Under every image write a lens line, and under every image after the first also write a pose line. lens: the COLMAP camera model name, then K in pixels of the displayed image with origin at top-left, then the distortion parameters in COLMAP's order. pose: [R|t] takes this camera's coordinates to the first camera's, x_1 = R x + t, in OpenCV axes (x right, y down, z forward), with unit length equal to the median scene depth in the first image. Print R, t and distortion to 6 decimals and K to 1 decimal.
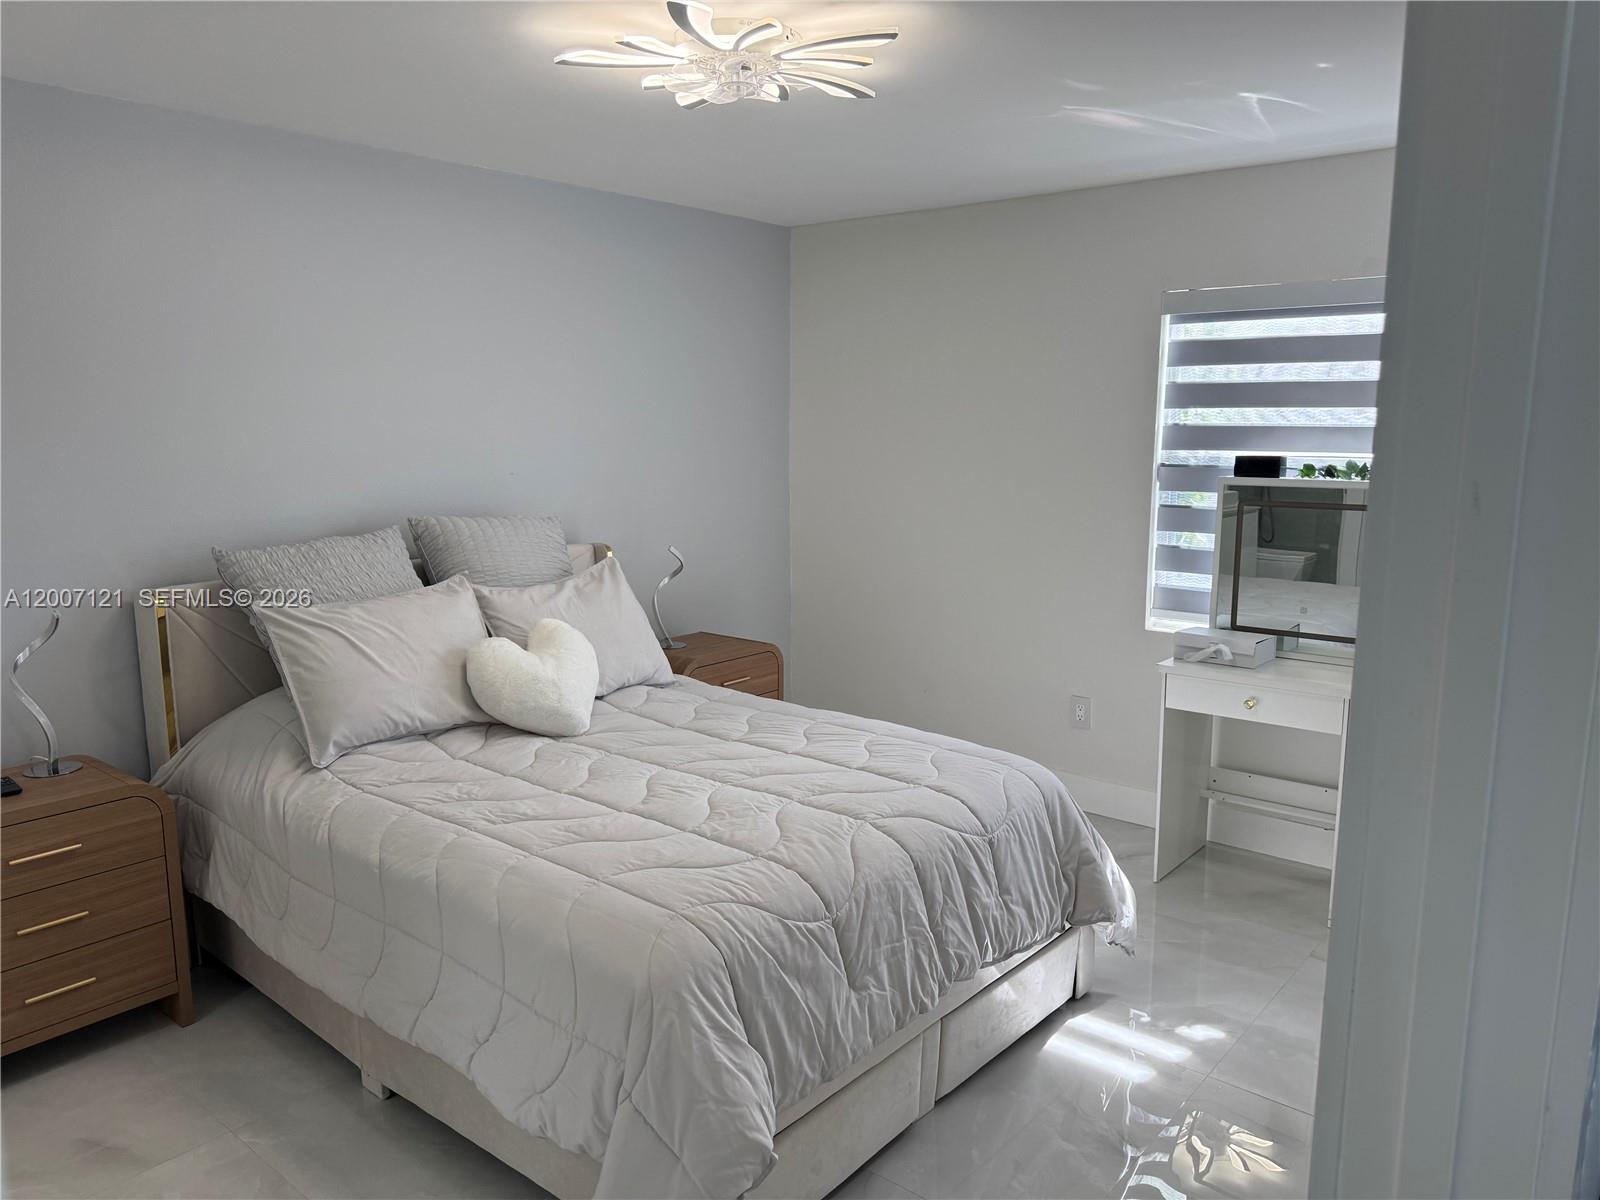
lens RADIAL K [[1097.8, 0, 800.0], [0, 1097.8, 600.0], [0, 0, 1]] dist [0.038399, -0.000639]
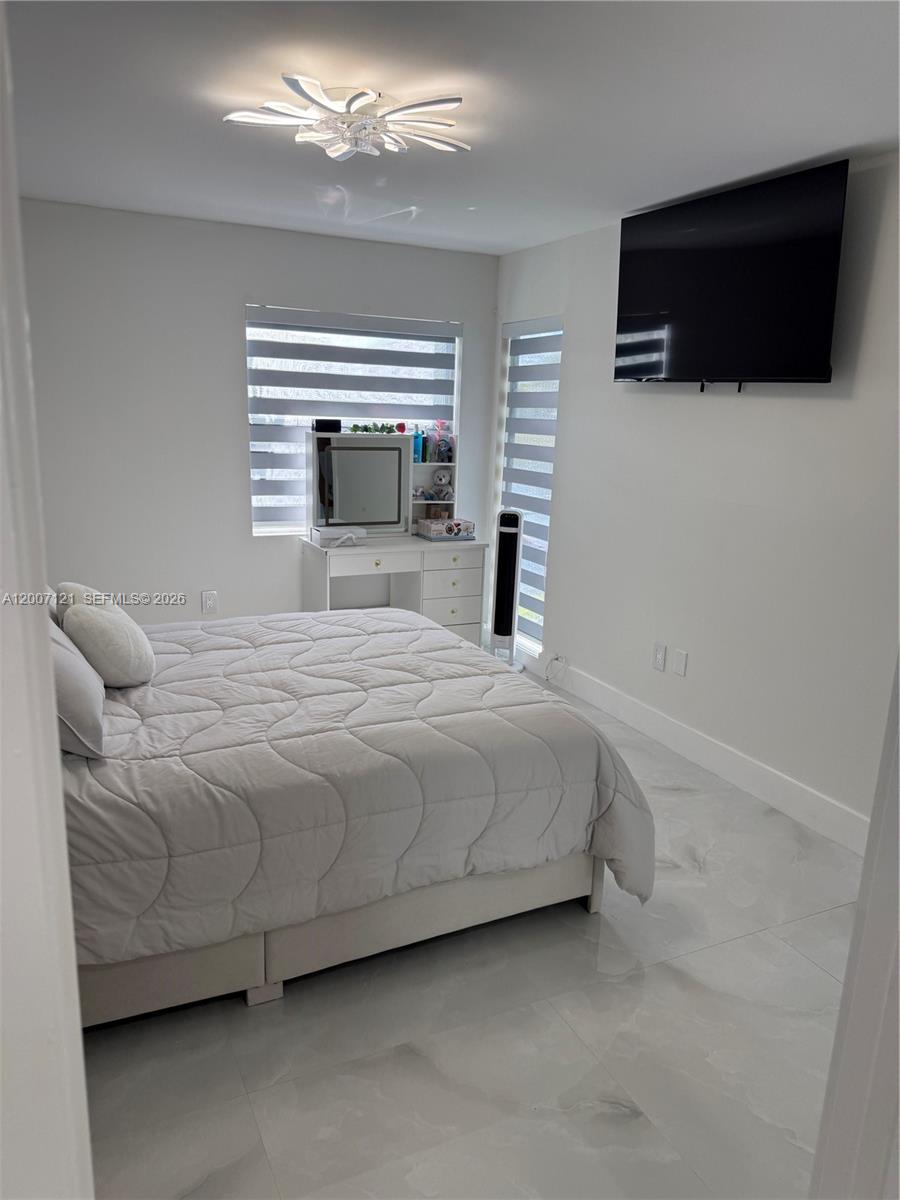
lens RADIAL K [[823.3, 0, 450.0], [0, 823.3, 600.0], [0, 0, 1]] dist [0.038399, -0.000639]
pose [[0.436898, -0.196880, 0.877701, -0.714589], [0.113044, 0.980035, 0.163565, -0.051813], [-0.892380, 0.027758, 0.450431, 0.322194]]
